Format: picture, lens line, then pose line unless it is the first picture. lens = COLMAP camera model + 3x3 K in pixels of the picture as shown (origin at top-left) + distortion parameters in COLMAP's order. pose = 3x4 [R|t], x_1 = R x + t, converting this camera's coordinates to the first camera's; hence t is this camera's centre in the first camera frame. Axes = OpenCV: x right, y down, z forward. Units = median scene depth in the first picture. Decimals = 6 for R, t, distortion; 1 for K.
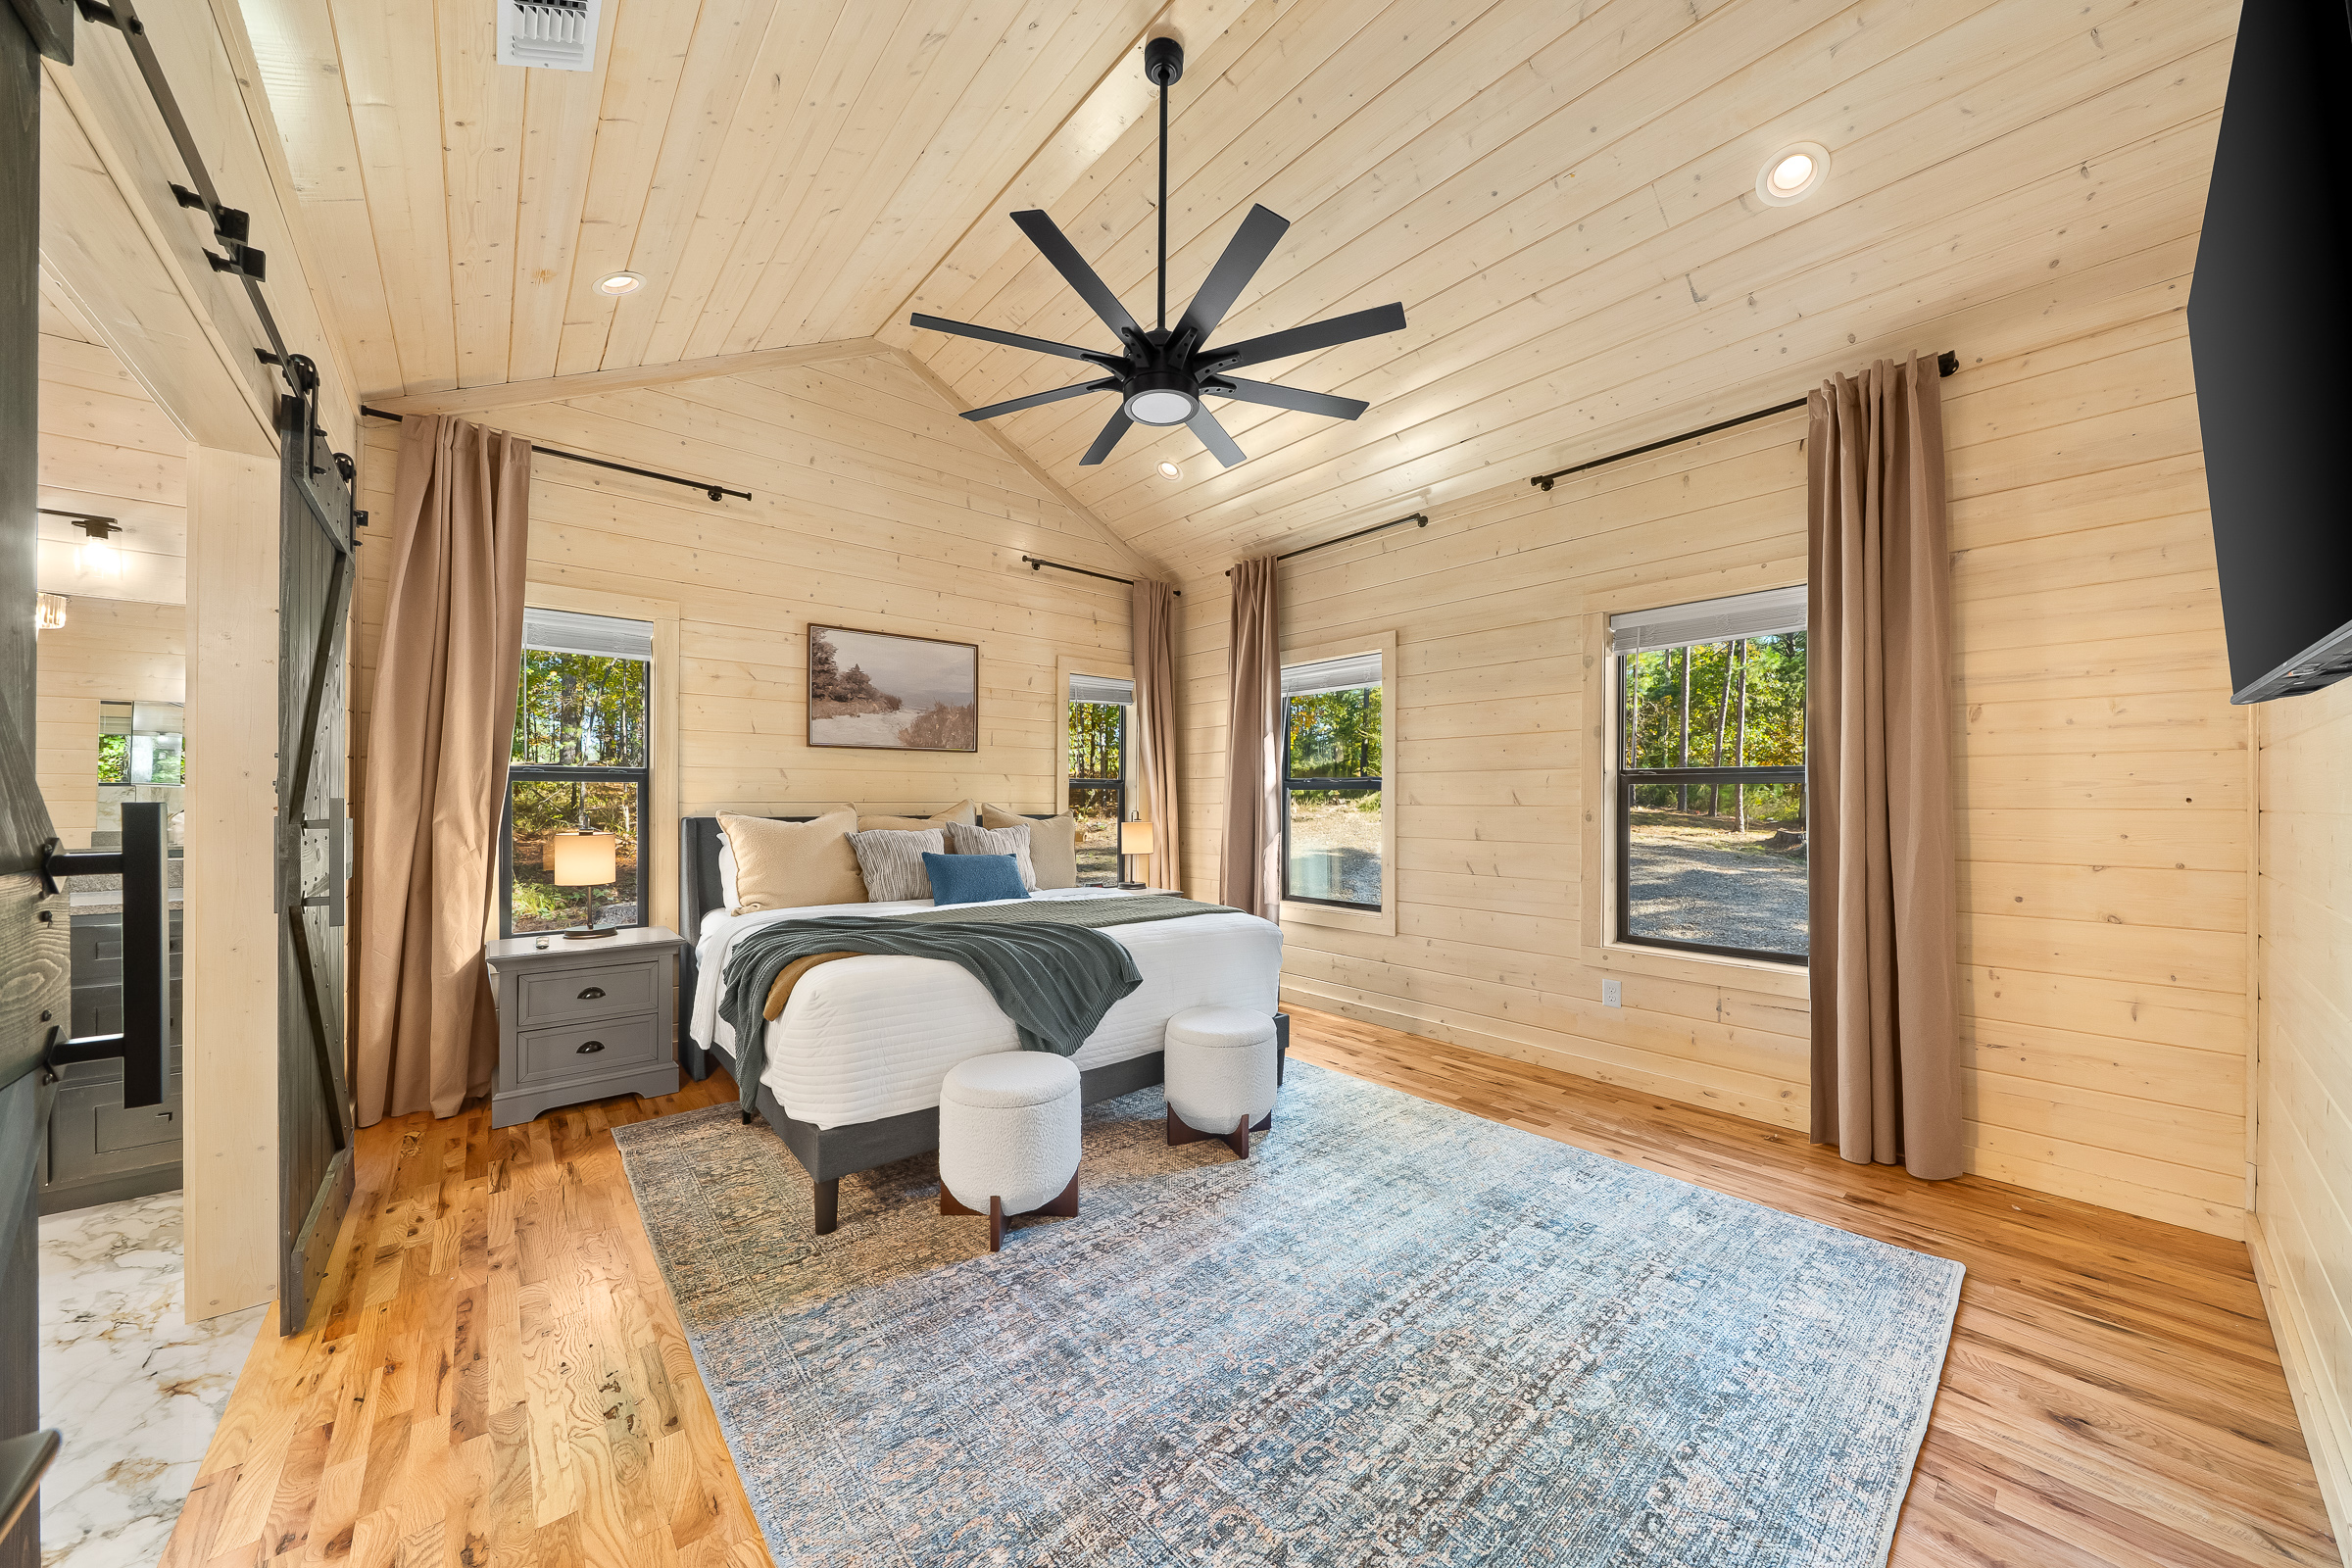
lens RADIAL K [[811.2, 0, 1192.4], [0, 811.2, 799.5], [0, 0, 1]] dist [-0.001616, -0.000456]
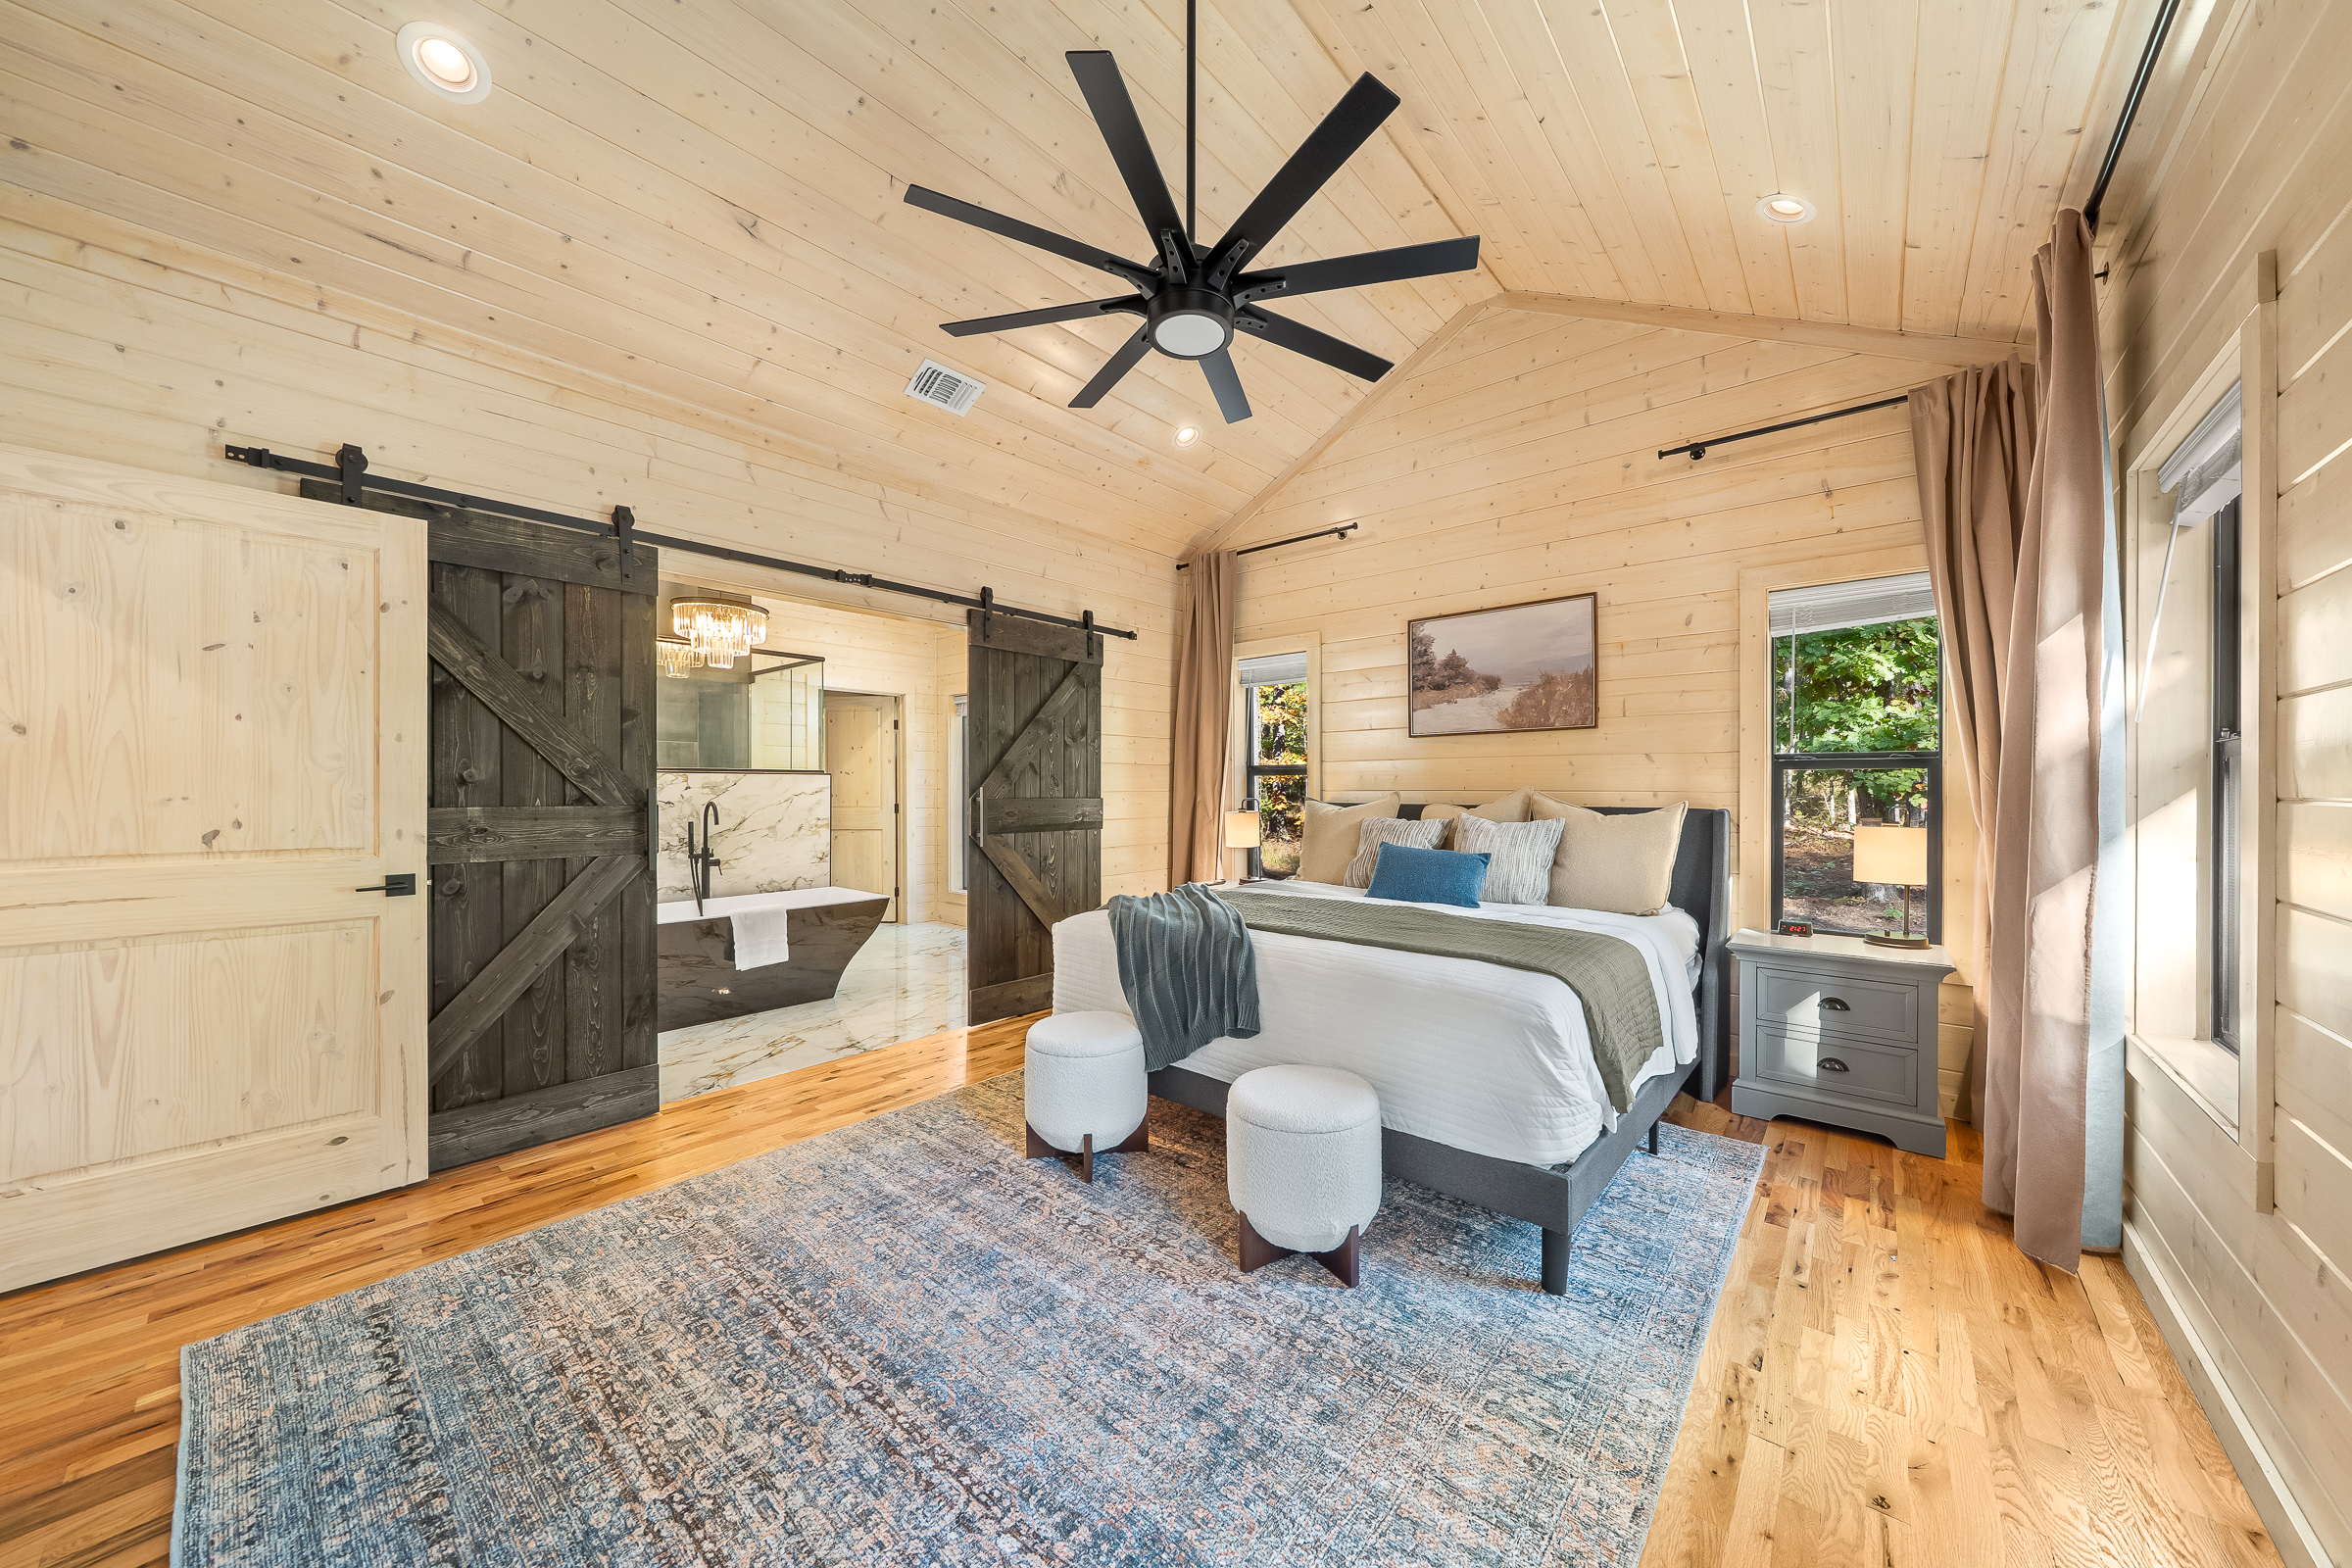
lens RADIAL K [[811.2, 0, 1188.2], [0, 811.2, 784.4], [0, 0, 1]] dist [-0.001616, -0.000456]
pose [[0.139759, -0.005537, -0.990170, 0.802961], [0.003478, 0.999981, -0.005101, 0.000452], [0.990179, -0.002731, 0.139776, 0.854213]]
